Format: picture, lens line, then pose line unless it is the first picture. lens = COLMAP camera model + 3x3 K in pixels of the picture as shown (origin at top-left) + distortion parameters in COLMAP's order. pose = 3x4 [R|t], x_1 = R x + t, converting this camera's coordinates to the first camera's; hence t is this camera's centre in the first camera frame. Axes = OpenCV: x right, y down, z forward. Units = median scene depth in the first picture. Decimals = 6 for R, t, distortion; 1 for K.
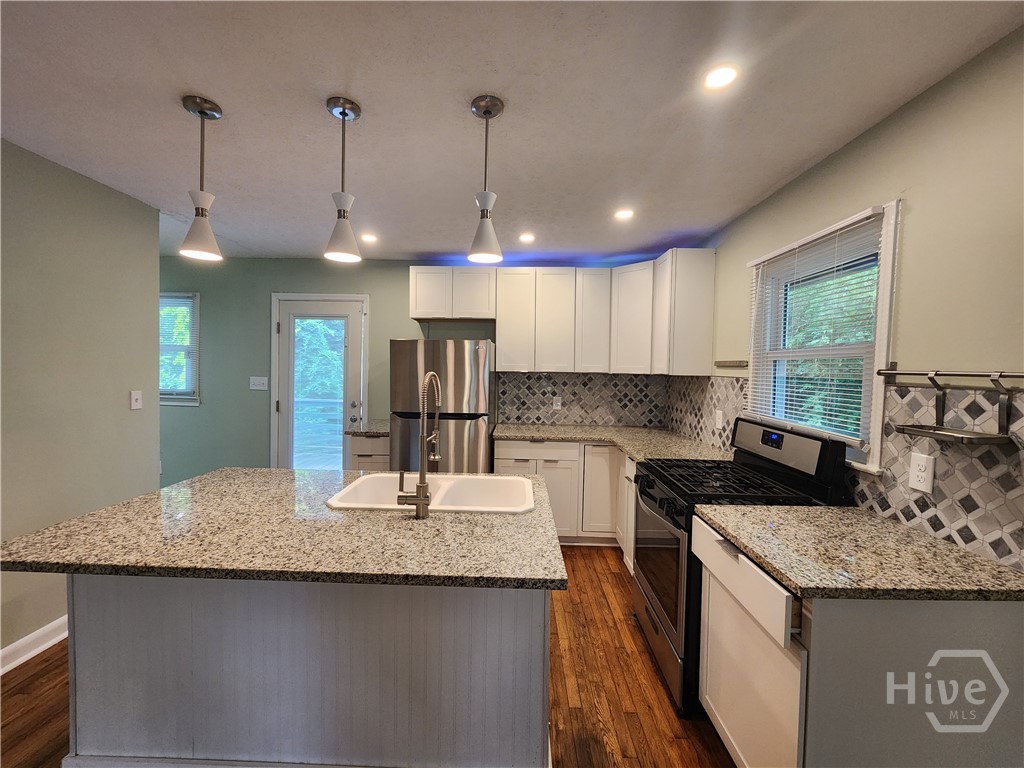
lens RADIAL K [[418.9, 0, 507.7], [0, 418.9, 383.3], [0, 0, 1]] dist [0.001430, -0.002514]
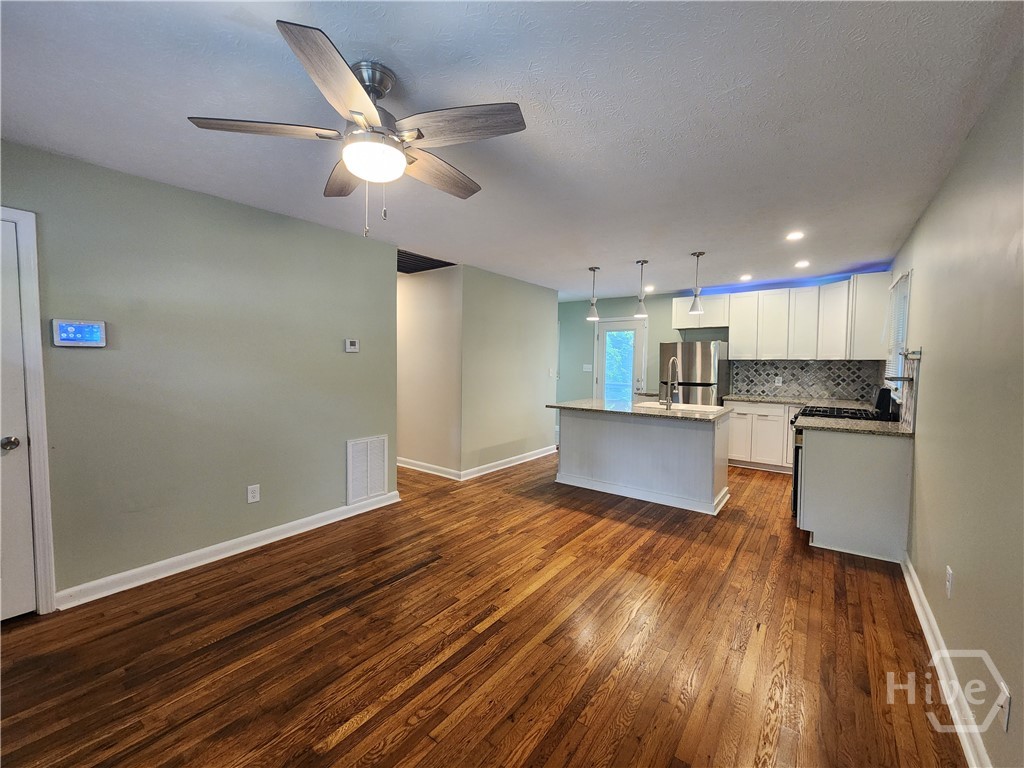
lens RADIAL K [[418.9, 0, 507.7], [0, 418.9, 383.3], [0, 0, 1]] dist [0.001430, -0.002514]
pose [[0.807237, 0.019608, -0.589902, 0.246719], [-0.014046, 0.999803, 0.014012, 0.053666], [0.590061, -0.003025, 0.807353, -0.810633]]
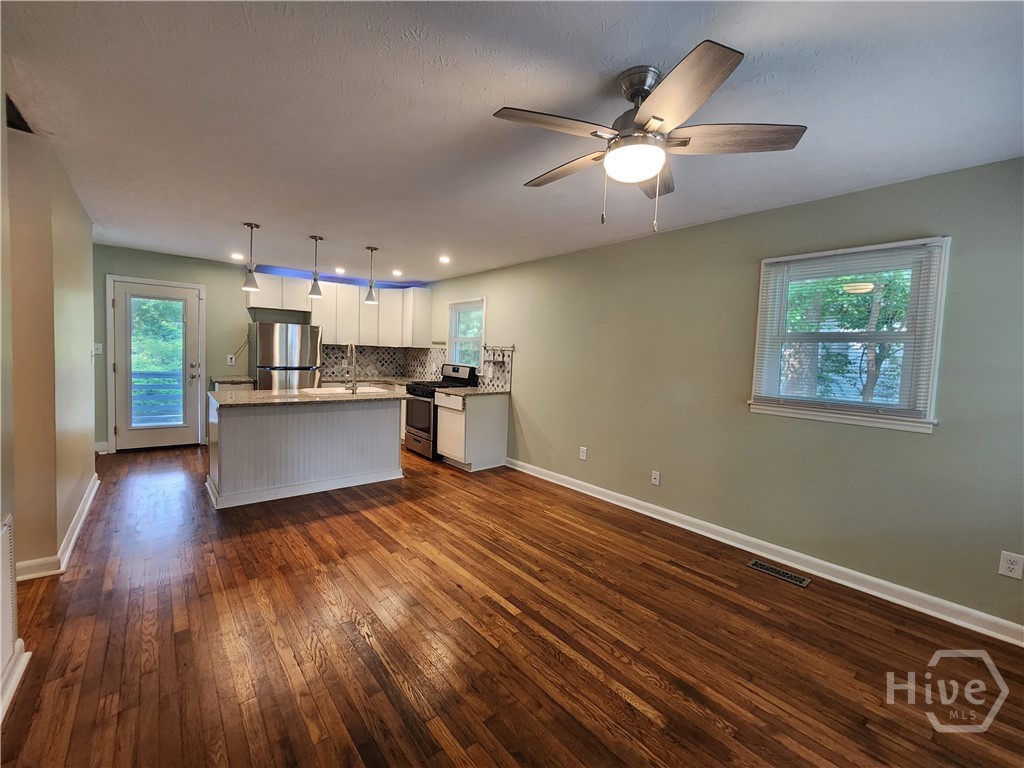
lens RADIAL K [[418.9, 0, 507.7], [0, 418.9, 383.3], [0, 0, 1]] dist [0.001430, -0.002514]
pose [[0.755597, -0.036758, 0.654005, -0.559119], [0.001903, 0.998543, 0.053923, 0.042872], [-0.655034, -0.039500, 0.754566, -0.798643]]
